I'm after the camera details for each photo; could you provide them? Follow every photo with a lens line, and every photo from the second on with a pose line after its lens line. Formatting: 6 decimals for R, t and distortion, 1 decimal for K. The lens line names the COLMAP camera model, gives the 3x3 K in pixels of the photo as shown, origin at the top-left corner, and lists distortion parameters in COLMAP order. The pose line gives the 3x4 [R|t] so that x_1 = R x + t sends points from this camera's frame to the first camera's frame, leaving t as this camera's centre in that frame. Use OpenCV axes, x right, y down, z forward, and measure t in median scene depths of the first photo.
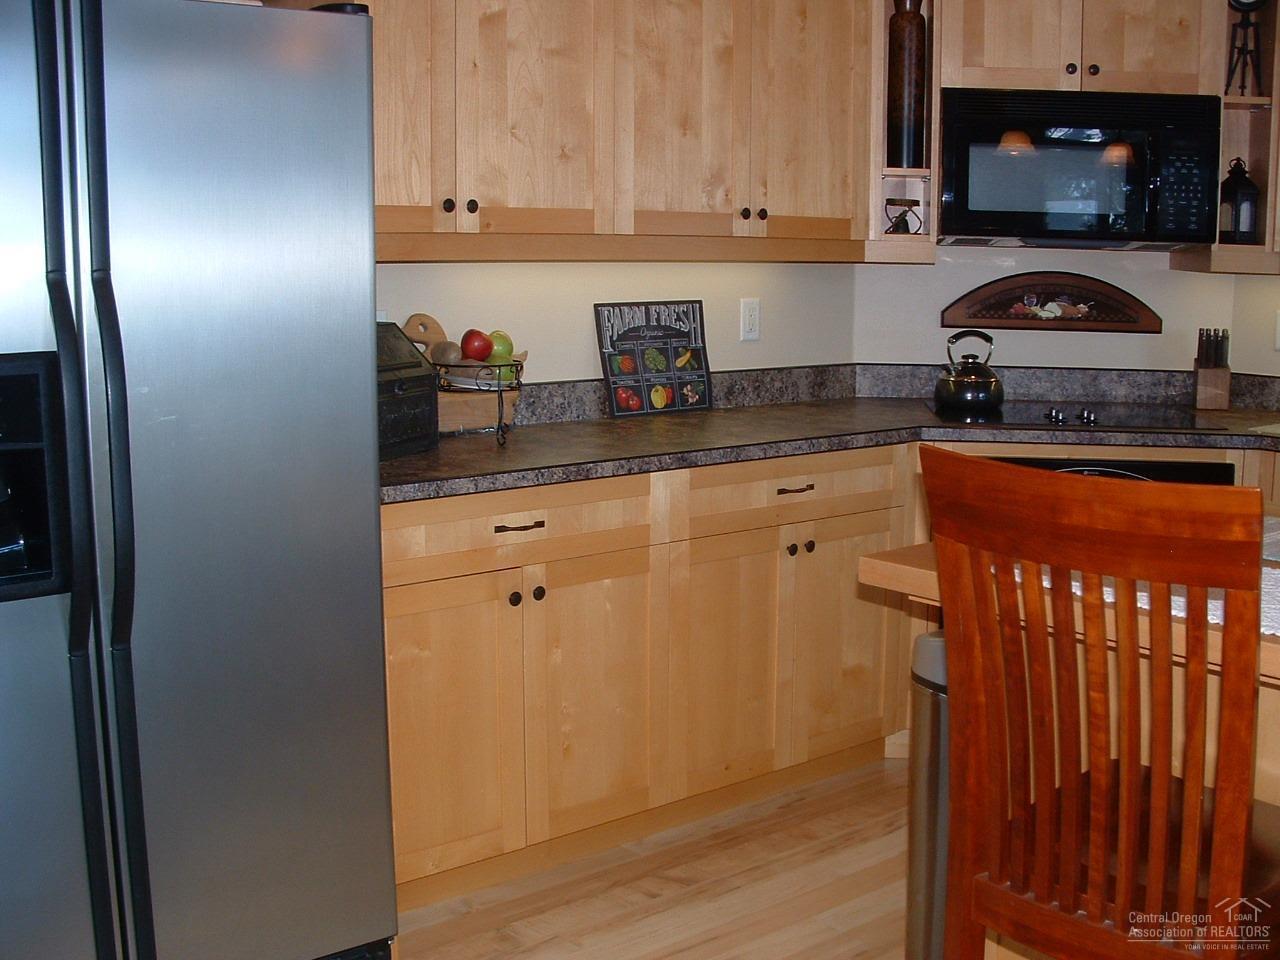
lens RADIAL K [[1504.0, 0, 643.2], [0, 1504.0, 480.0], [0, 0, 1]] dist [-0.183641, 0.000000]
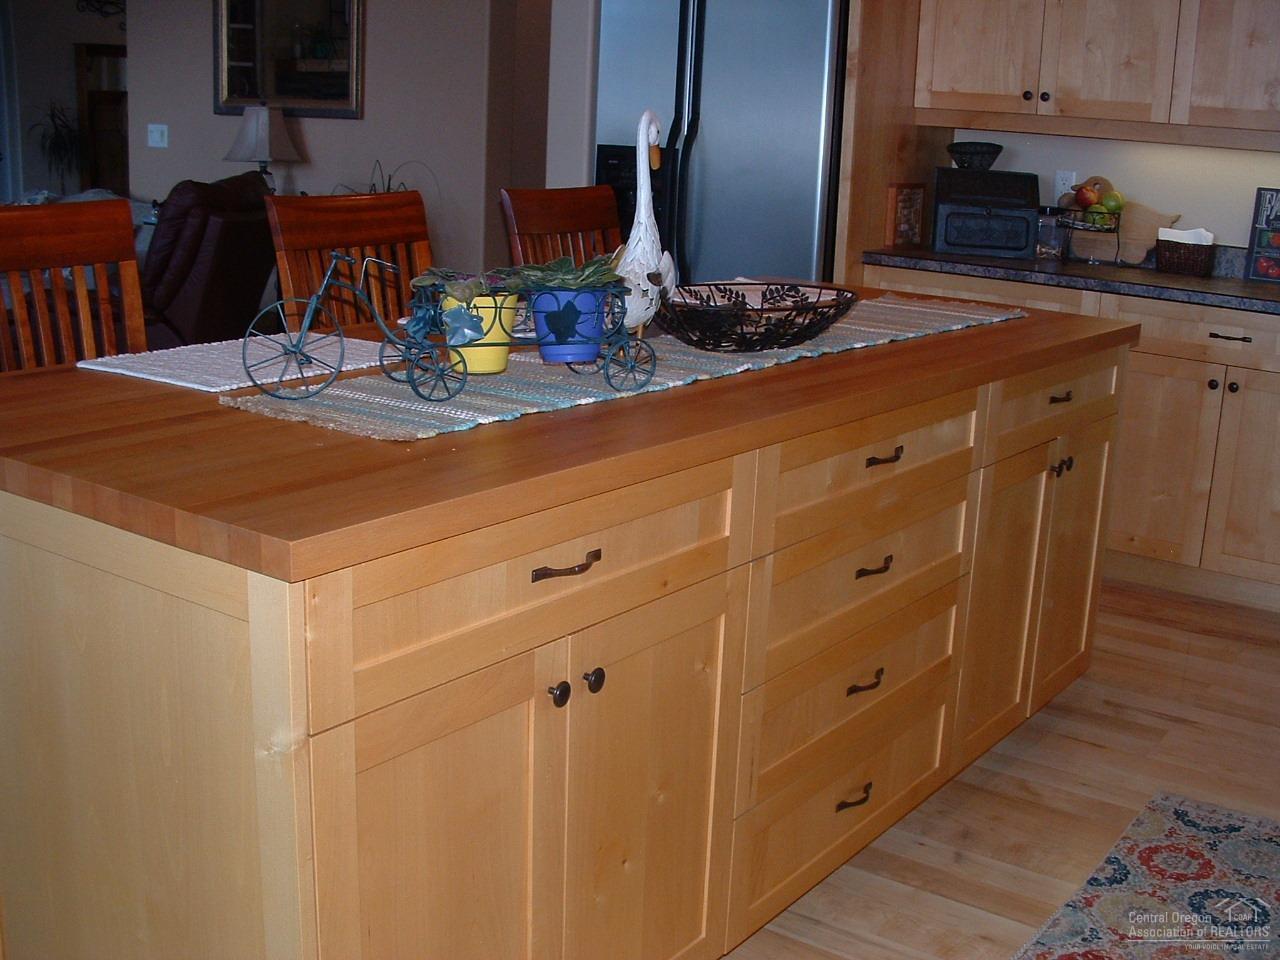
lens RADIAL K [[1504.0, 0, 642.5], [0, 1504.0, 485.7], [0, 0, 1]] dist [-0.183641, 0.000000]
pose [[0.234139, 0.234177, -0.943578, 0.998311], [-0.192208, 0.962550, 0.191191, -0.010417], [0.953014, 0.136598, 0.270381, 0.223382]]
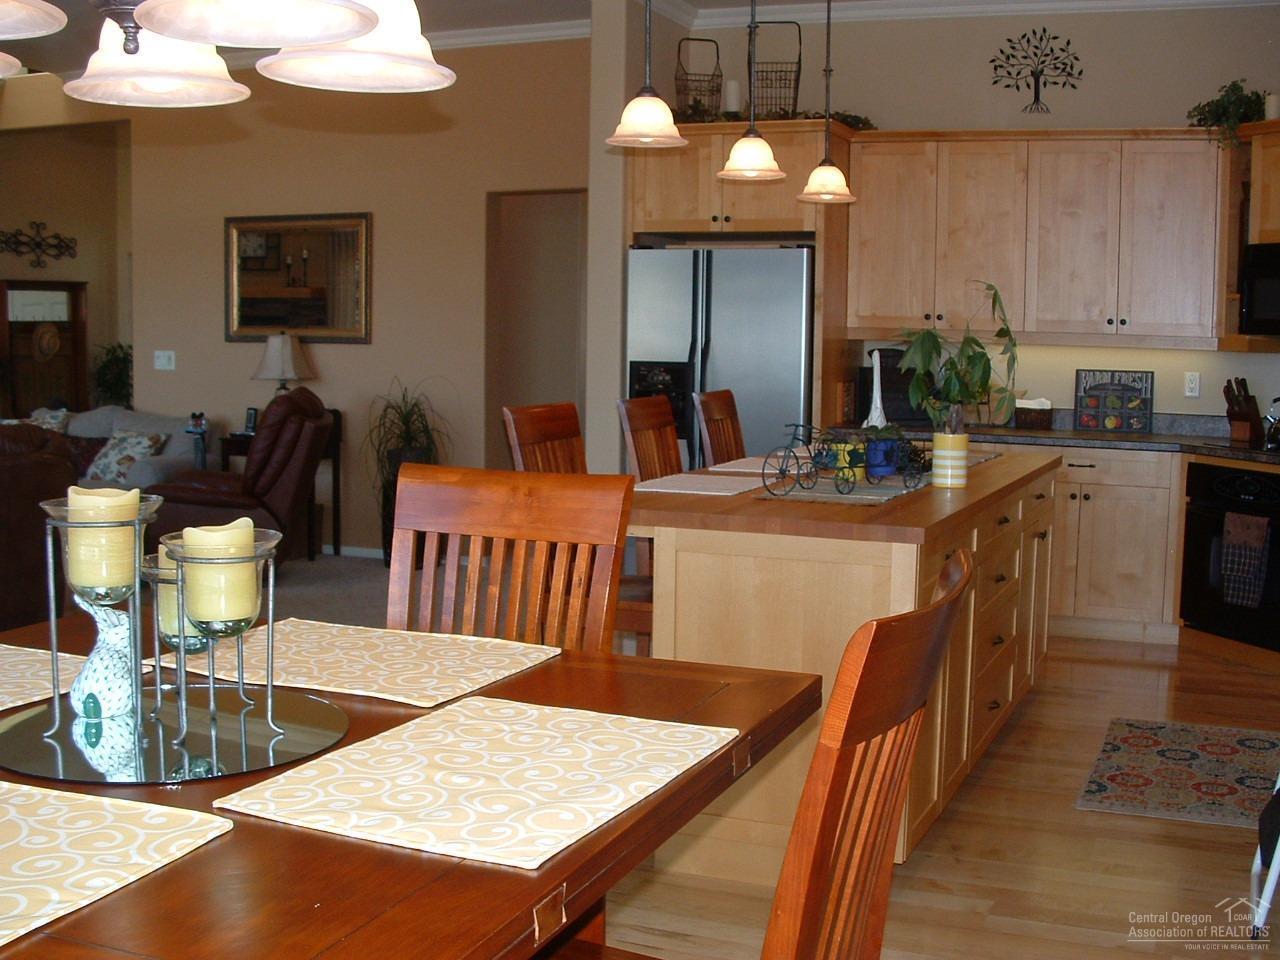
lens RADIAL K [[1504.0, 0, 652.6], [0, 1504.0, 526.0], [0, 0, 1]] dist [-0.183641, 0.000000]
pose [[0.450191, 0.114579, -0.885550, 1.359482], [-0.149675, 0.987385, 0.051664, 0.059506], [0.880298, 0.109286, 0.461661, -0.298991]]
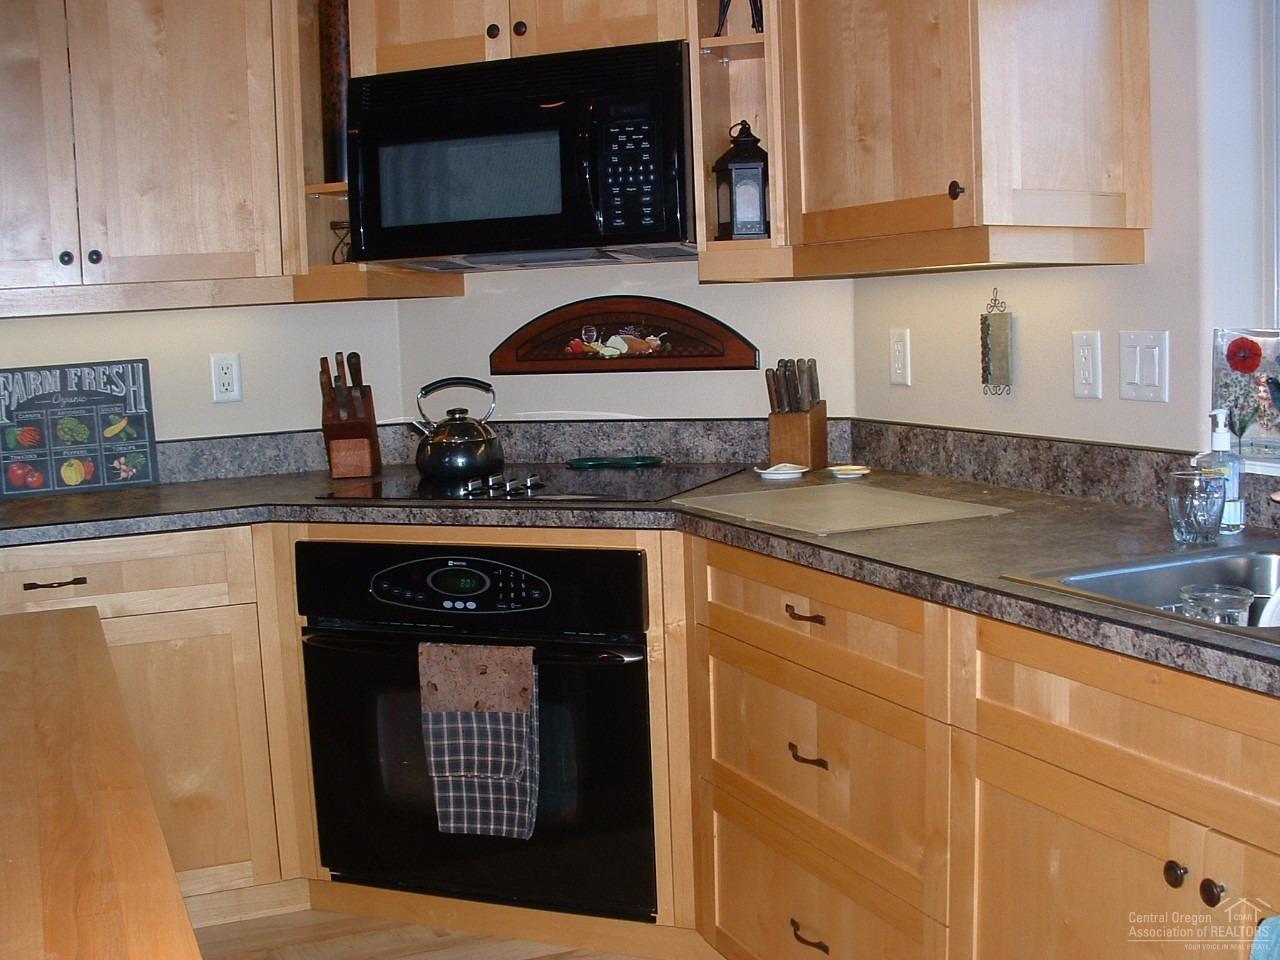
lens RADIAL K [[1504.0, 0, 643.2], [0, 1504.0, 478.7], [0, 0, 1]] dist [-0.183641, 0.000000]
pose [[0.952132, -0.016705, -0.305231, 0.589443], [0.005056, 0.999230, -0.038917, -0.016522], [0.305646, 0.035511, 0.951483, 0.289809]]
